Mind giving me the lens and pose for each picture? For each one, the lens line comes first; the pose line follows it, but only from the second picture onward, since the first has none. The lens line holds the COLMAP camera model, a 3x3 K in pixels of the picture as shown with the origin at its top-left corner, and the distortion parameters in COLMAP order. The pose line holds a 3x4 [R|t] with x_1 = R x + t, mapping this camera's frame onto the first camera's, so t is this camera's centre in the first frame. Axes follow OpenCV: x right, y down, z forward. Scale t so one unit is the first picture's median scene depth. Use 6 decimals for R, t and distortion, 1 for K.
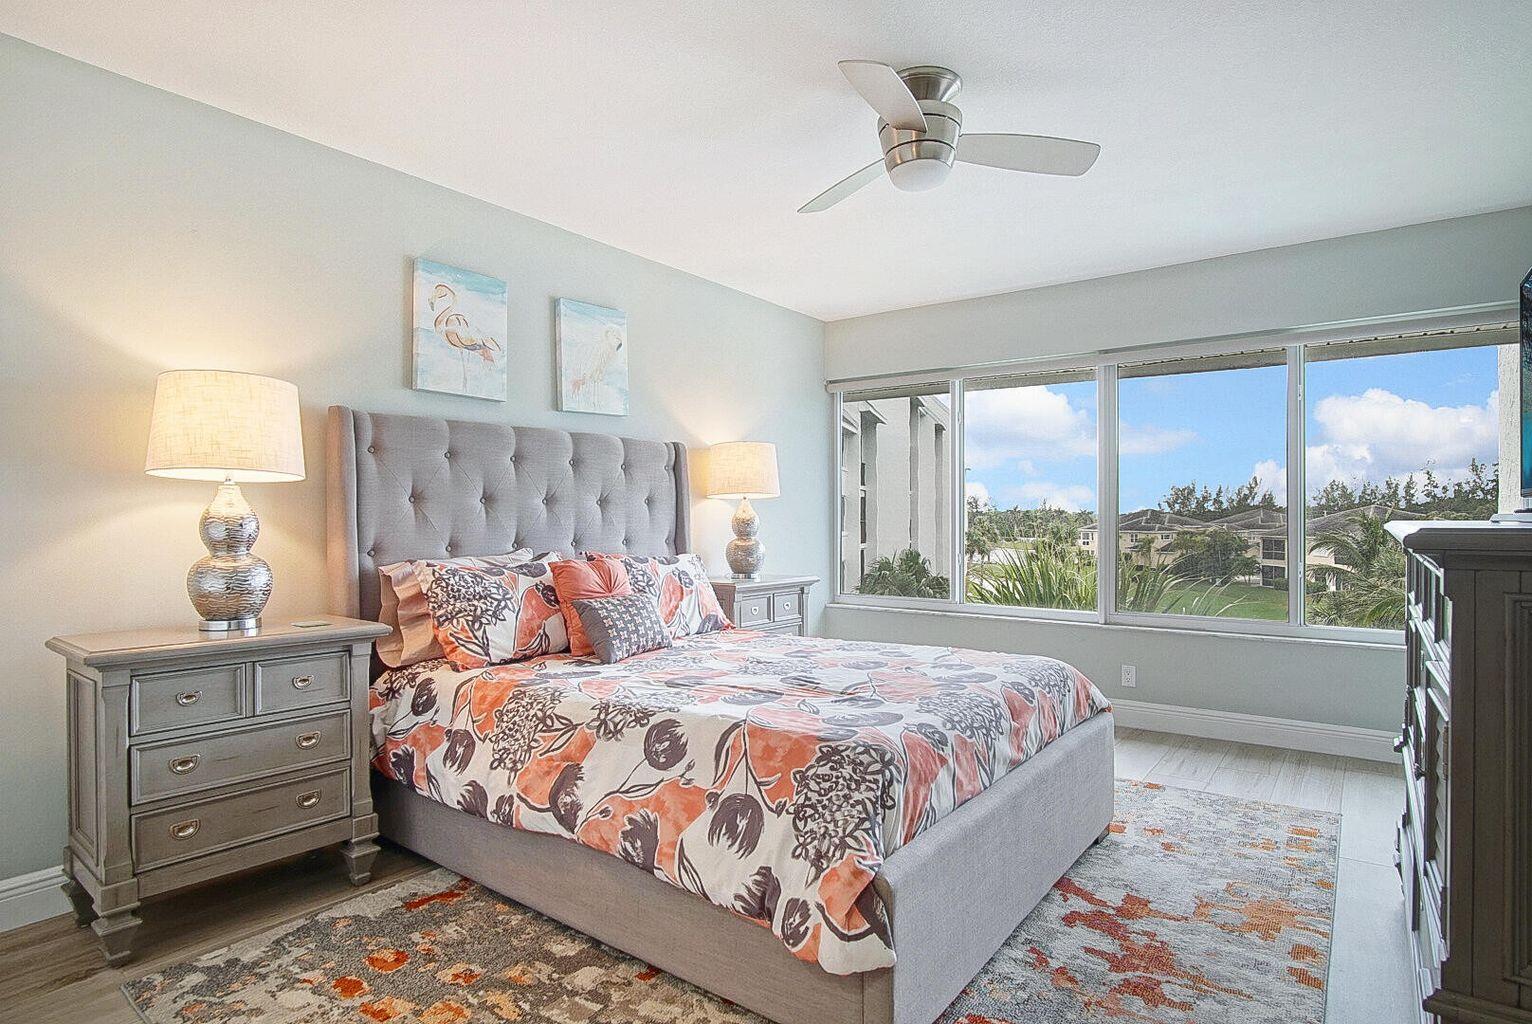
lens RADIAL K [[814.5, 0, 766.0], [0, 814.5, 512.0], [0, 0, 1]] dist [-0.024192, -0.000104]
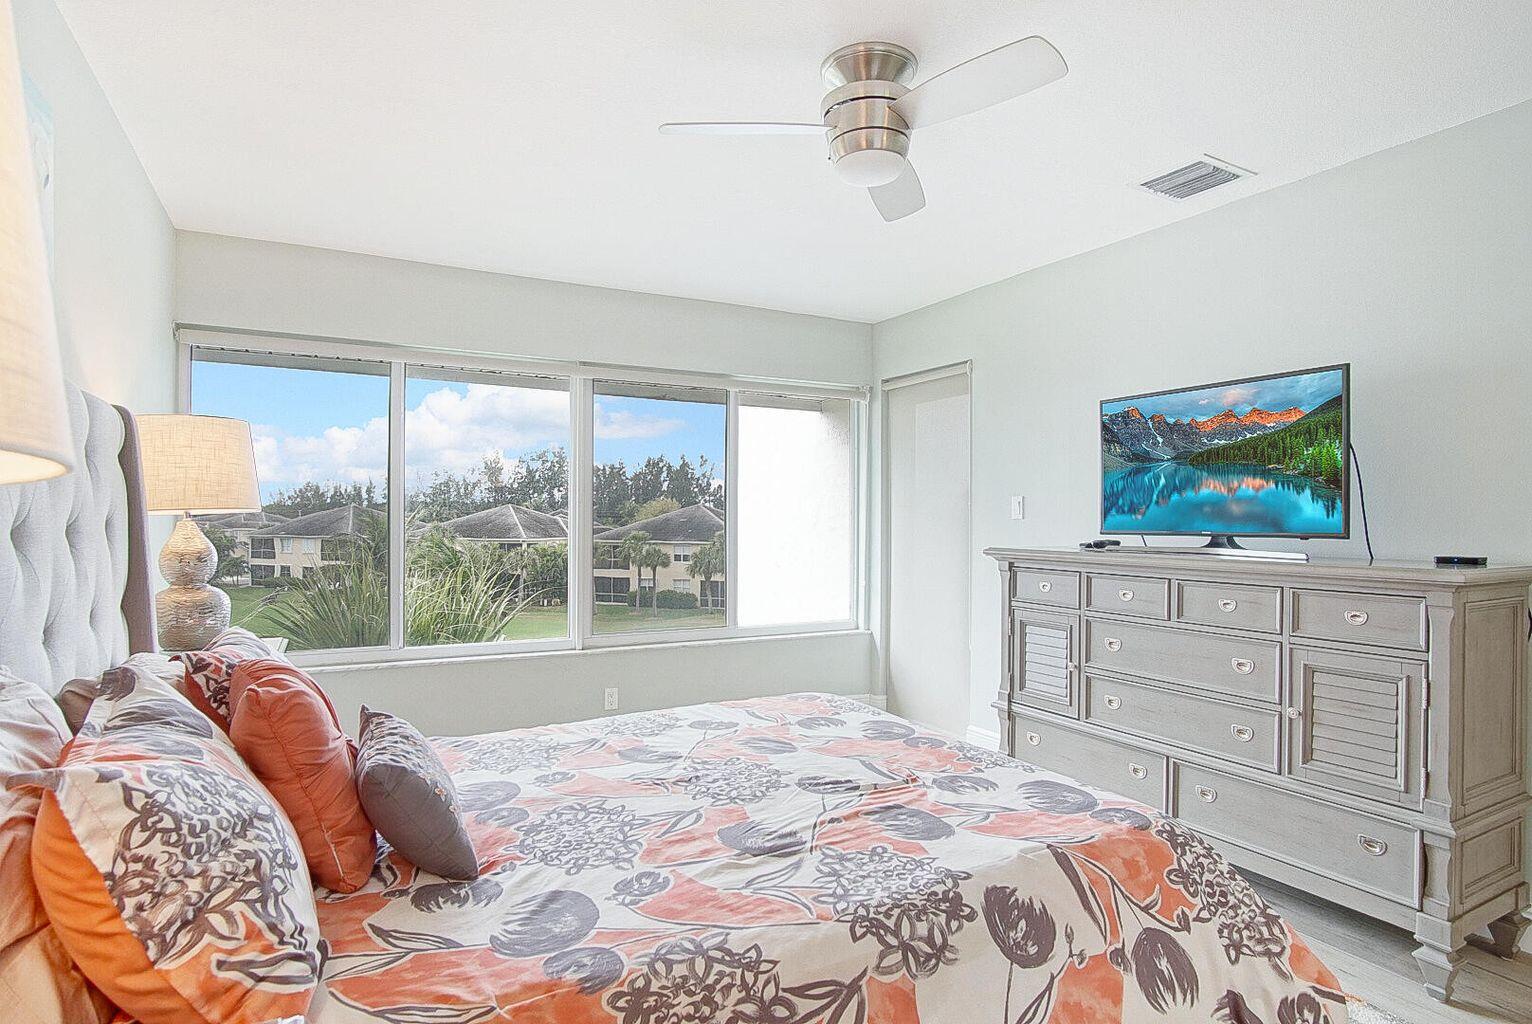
lens RADIAL K [[814.5, 0, 766.0], [0, 814.5, 512.0], [0, 0, 1]] dist [-0.024192, -0.000104]
pose [[0.423696, 0.008842, 0.905761, -0.751367], [-0.010731, 0.999931, -0.004742, -0.044121], [-0.905741, -0.007711, 0.423762, 0.840931]]
